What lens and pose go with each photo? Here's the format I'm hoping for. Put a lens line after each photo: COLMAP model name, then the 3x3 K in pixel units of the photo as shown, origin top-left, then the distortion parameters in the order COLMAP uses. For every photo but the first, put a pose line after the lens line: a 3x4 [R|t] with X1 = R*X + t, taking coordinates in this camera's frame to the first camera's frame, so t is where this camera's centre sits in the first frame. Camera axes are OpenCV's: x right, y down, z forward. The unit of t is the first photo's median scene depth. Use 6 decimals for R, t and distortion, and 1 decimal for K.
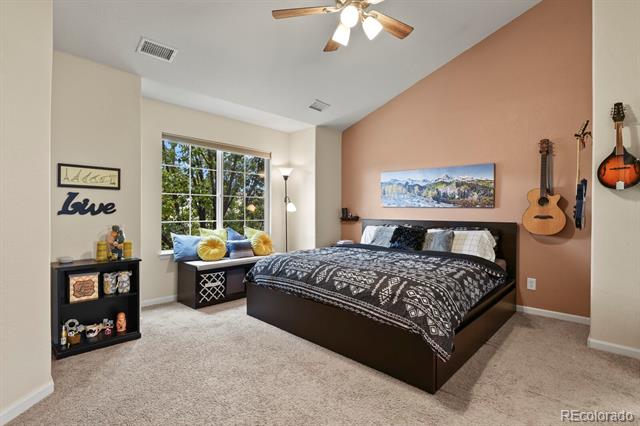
lens RADIAL K [[312.3, 0, 319.5], [0, 312.3, 208.2], [0, 0, 1]] dist [-0.015706, -0.000511]
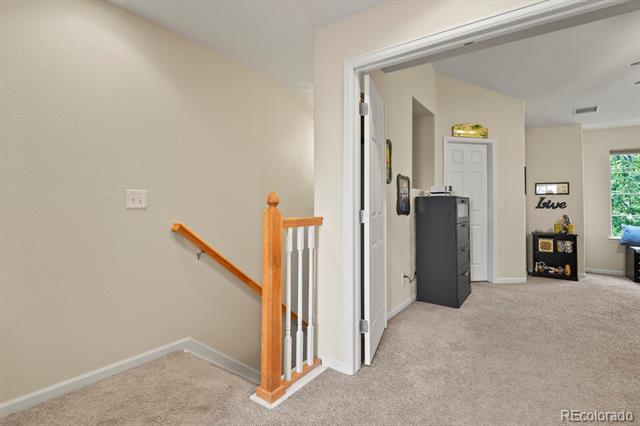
lens RADIAL K [[312.3, 0, 319.7], [0, 312.3, 206.6], [0, 0, 1]] dist [-0.015706, -0.000511]
pose [[0.144000, -0.003298, -0.989572, 0.910927], [0.001814, 0.999994, -0.003068, 0.011650], [0.989576, -0.001353, 0.144005, -0.658558]]
